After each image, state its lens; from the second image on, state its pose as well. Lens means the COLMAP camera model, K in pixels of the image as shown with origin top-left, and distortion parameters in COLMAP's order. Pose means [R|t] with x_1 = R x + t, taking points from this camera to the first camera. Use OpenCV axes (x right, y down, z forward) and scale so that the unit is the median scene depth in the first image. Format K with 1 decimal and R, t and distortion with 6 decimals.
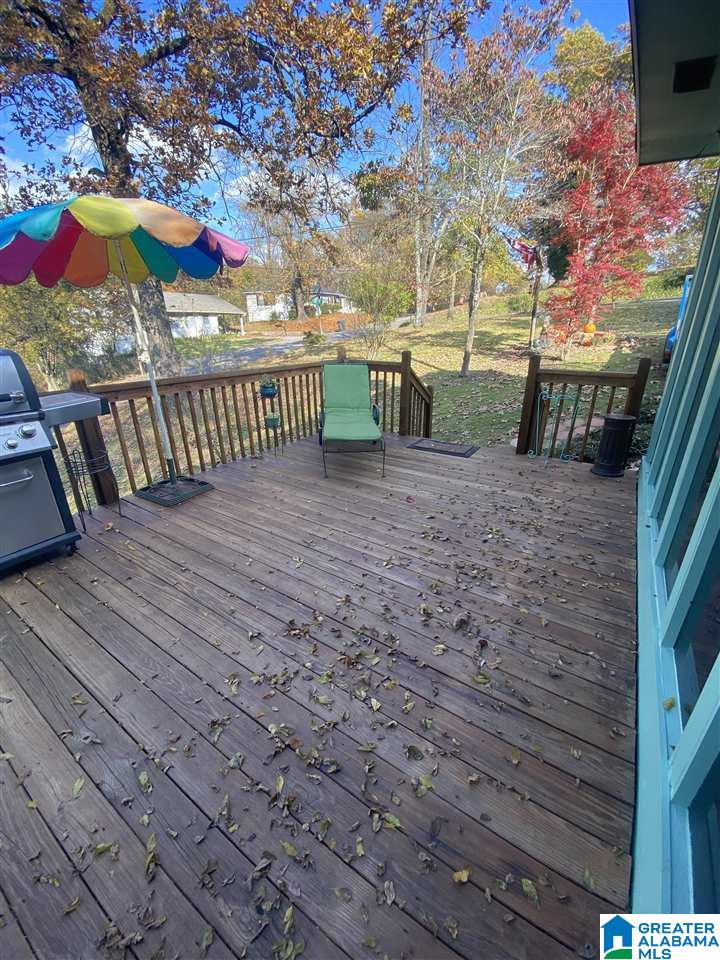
lens RADIAL K [[395.0, 0, 359.0], [0, 395.0, 483.4], [0, 0, 1]] dist [0.020271, -0.021662]
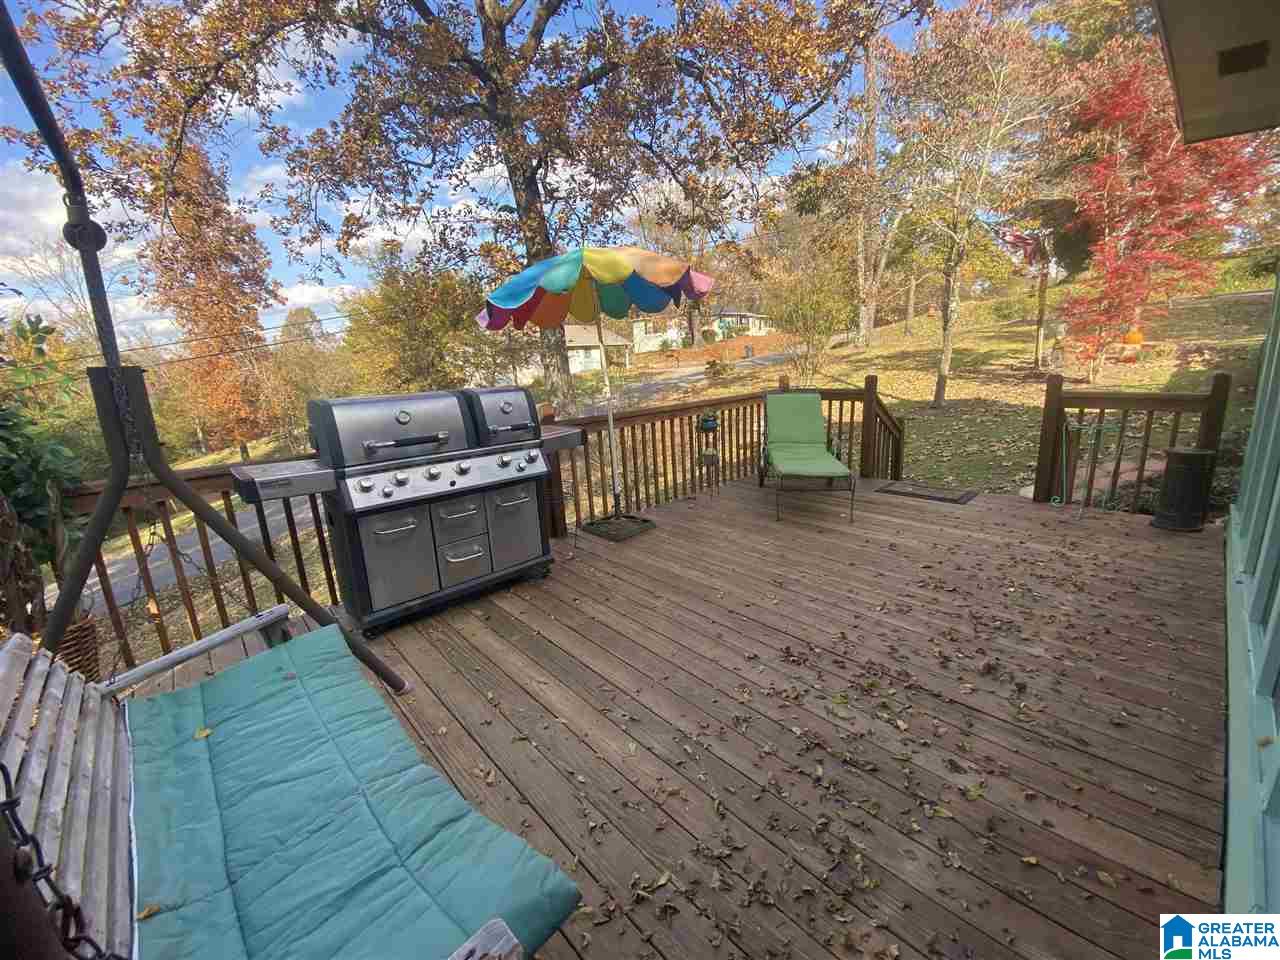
lens RADIAL K [[526.7, 0, 636.4], [0, 526.7, 484.4], [0, 0, 1]] dist [0.020271, -0.021662]
pose [[0.969944, 0.011332, -0.243066, -0.066932], [-0.044185, 0.990510, -0.130141, 0.042167], [0.239285, 0.136970, 0.961240, -0.112380]]
